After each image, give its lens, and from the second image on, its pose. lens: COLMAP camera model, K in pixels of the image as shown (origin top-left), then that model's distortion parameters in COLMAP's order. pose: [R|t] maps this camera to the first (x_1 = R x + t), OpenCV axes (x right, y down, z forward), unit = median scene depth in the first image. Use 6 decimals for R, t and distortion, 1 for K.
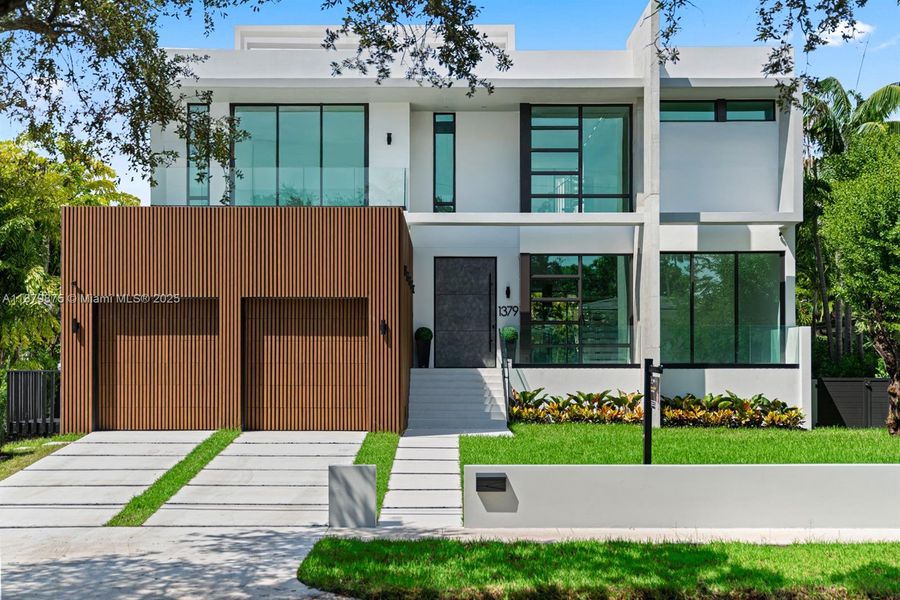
lens RADIAL K [[1111.9, 0, 450.4], [0, 1111.9, 302.3], [0, 0, 1]] dist [-0.003731, 0.000000]
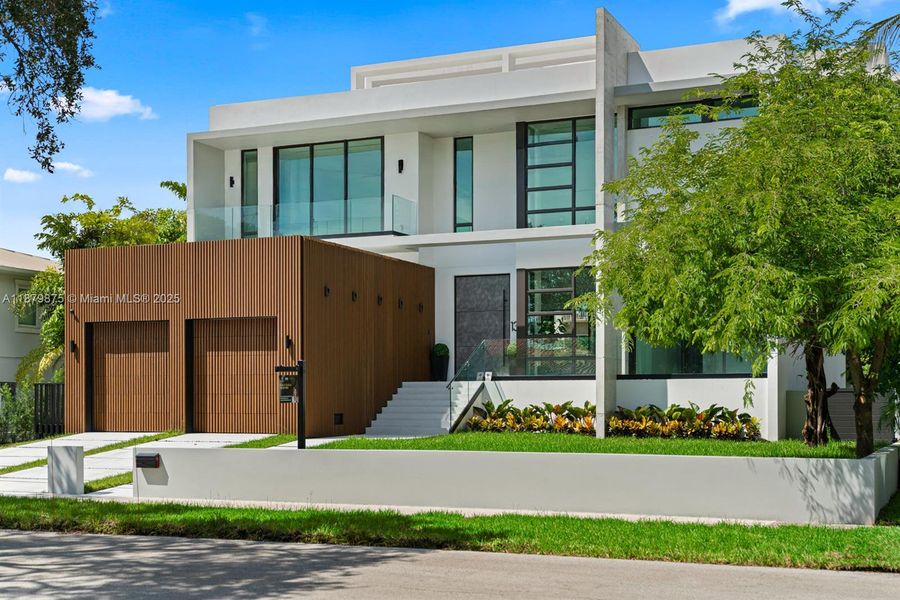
lens RADIAL K [[1244.1, 0, 446.6], [0, 1244.1, 309.5], [0, 0, 1]] dist [-0.029686, 0.000000]
pose [[0.911652, -0.033098, -0.409628, 0.499145], [0.026395, 0.999409, -0.022008, 0.017593], [0.410114, 0.009251, 0.911987, -0.073423]]
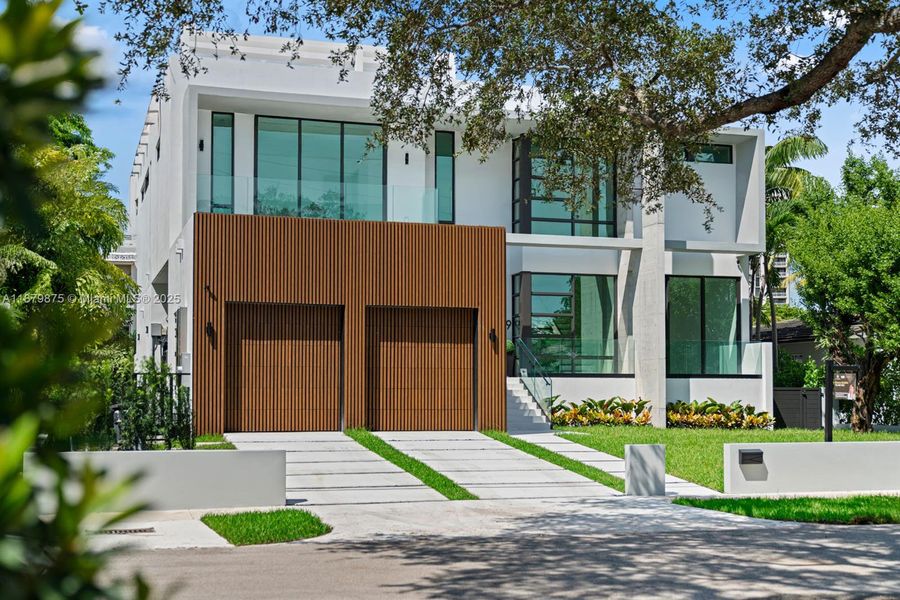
lens RADIAL K [[1205.9, 0, 449.1], [0, 1205.9, 301.6], [0, 0, 1]] dist [0.004715, 0.000000]
pose [[0.953795, 0.023908, 0.299506, -0.377573], [-0.018047, 0.999588, -0.022321, 0.013325], [-0.299917, 0.015884, 0.953833, -0.103997]]
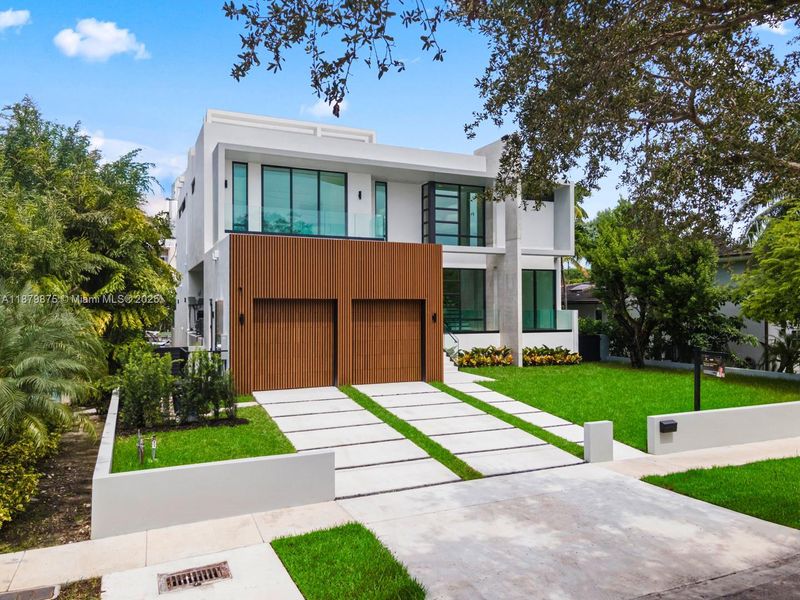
lens RADIAL K [[591.3, 0, 401.3], [0, 591.3, 291.7], [0, 0, 1]] dist [0.020454, -0.005330]
pose [[0.910618, 0.006664, 0.413196, -0.381742], [-0.018312, 0.999539, 0.024236, -0.029687], [-0.412843, -0.029637, 0.910320, 0.186906]]
